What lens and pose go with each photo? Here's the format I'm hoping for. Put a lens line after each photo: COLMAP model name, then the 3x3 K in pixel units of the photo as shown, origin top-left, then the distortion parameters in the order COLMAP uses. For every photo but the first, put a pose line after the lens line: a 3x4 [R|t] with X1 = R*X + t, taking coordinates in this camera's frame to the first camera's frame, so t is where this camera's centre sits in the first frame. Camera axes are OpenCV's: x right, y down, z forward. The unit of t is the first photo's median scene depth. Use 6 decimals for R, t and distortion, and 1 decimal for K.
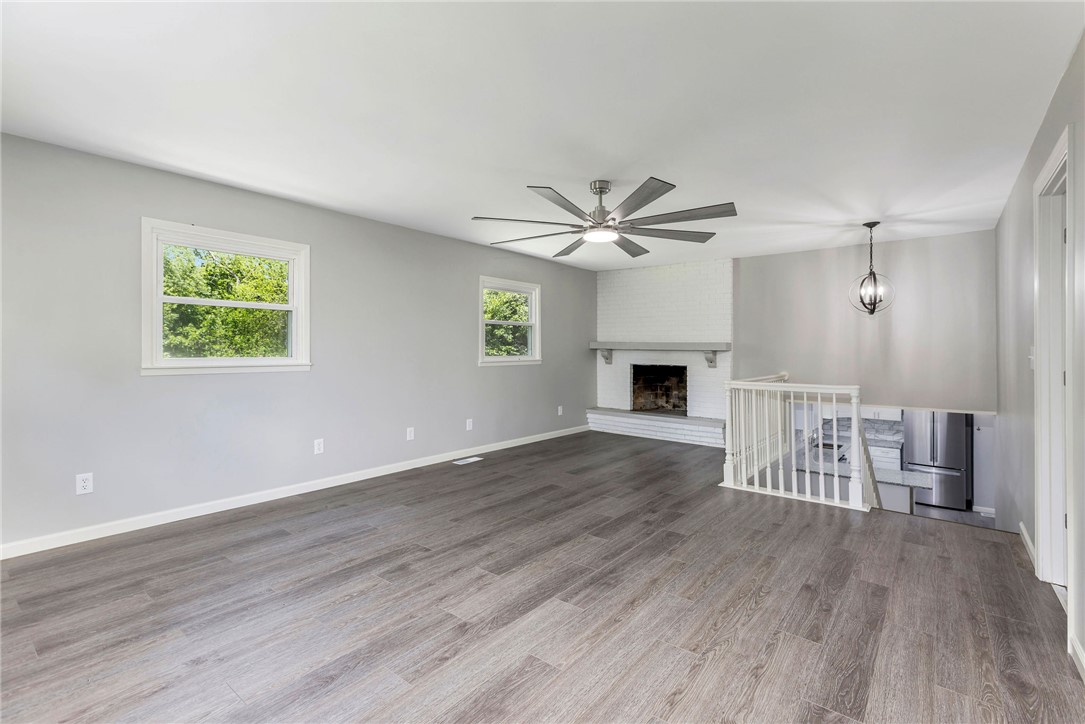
lens RADIAL K [[495.2, 0, 539.2], [0, 495.2, 343.9], [0, 0, 1]] dist [0.001246, 0.000387]
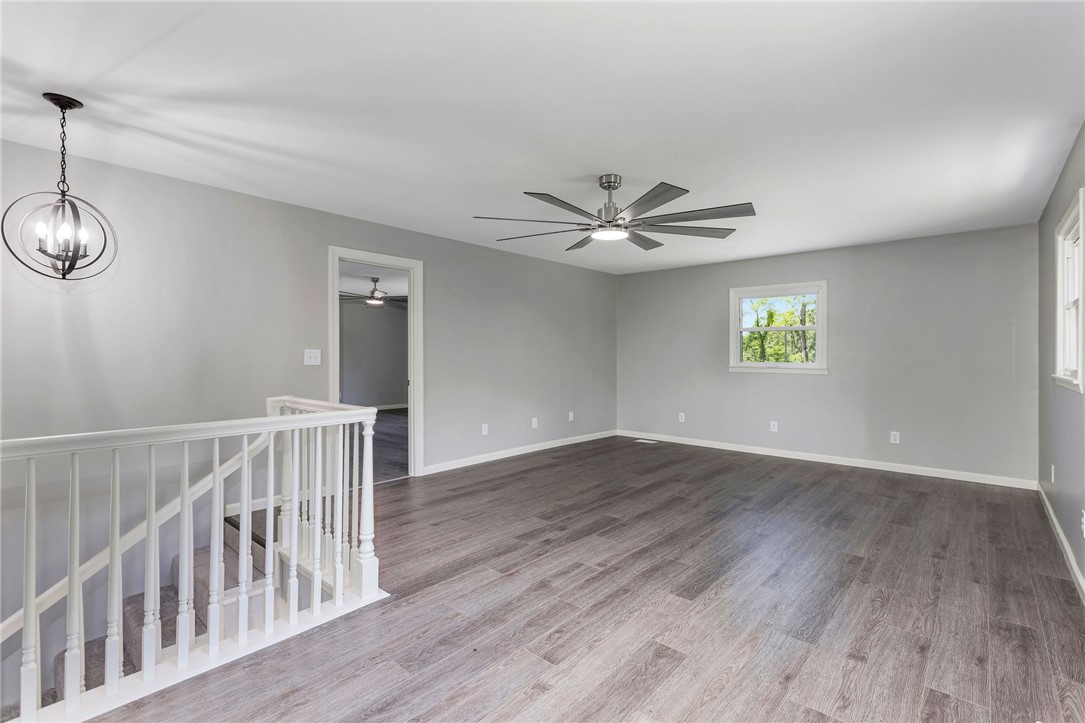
lens RADIAL K [[495.2, 0, 539.2], [0, 495.2, 343.4], [0, 0, 1]] dist [0.001246, 0.000387]
pose [[-0.998487, -0.010549, 0.053959, 0.210652], [-0.012170, 0.999482, -0.029799, 0.020410], [-0.053617, -0.030410, -0.998098, 1.959175]]
